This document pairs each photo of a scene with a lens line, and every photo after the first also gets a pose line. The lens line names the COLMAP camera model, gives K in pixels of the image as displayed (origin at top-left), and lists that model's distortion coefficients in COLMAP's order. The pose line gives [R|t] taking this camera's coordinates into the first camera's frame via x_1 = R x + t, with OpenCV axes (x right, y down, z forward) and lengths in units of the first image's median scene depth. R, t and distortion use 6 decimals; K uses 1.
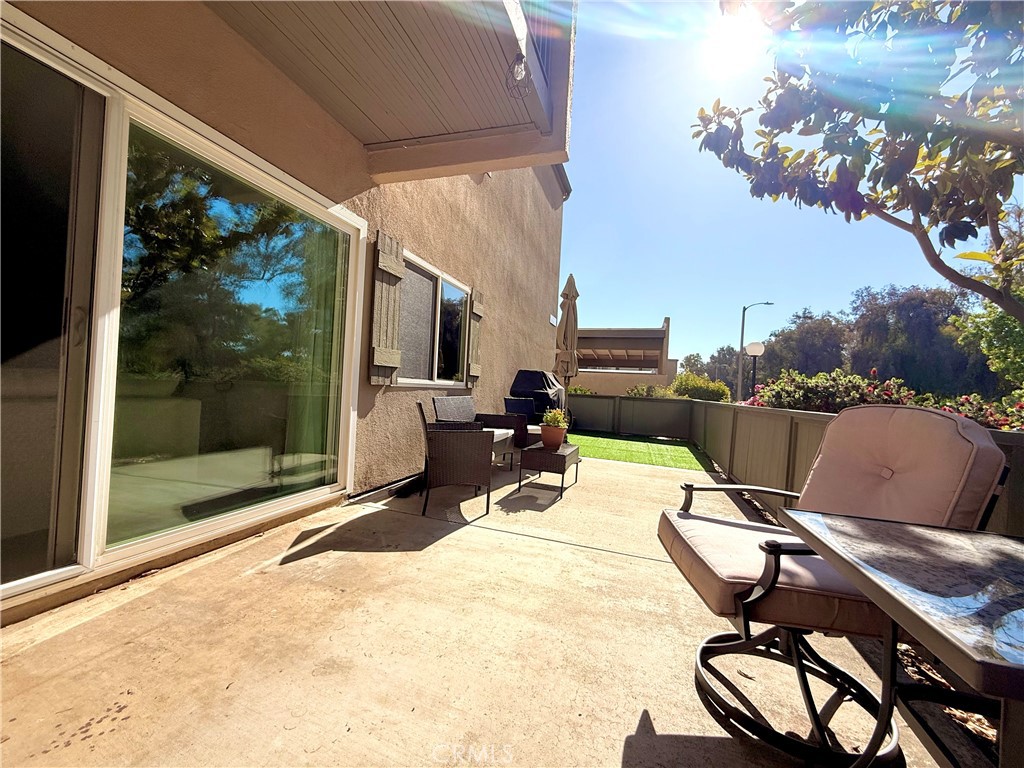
lens RADIAL K [[408.6, 0, 511.2], [0, 408.6, 382.2], [0, 0, 1]] dist [-0.002769, 0.000079]
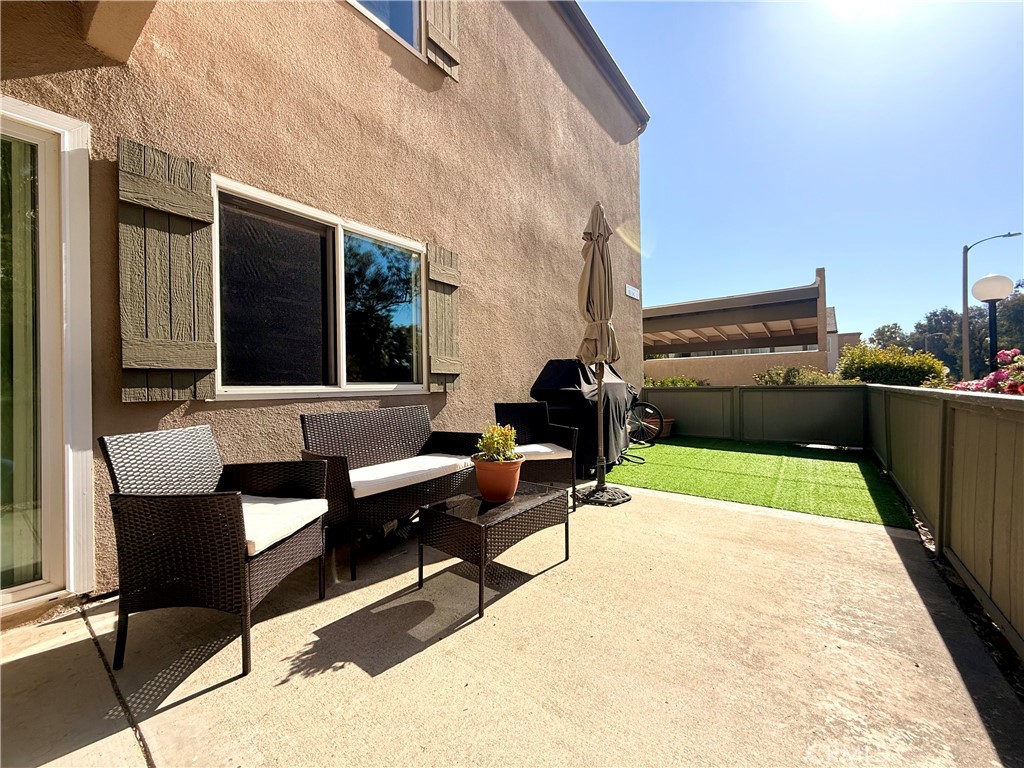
lens RADIAL K [[408.6, 0, 511.2], [0, 408.6, 382.2], [0, 0, 1]] dist [-0.002769, 0.000079]
pose [[0.942806, -0.069836, -0.325946, 0.209564], [0.070048, 0.997482, -0.011102, 0.012345], [0.325900, -0.012364, 0.945323, 0.359387]]
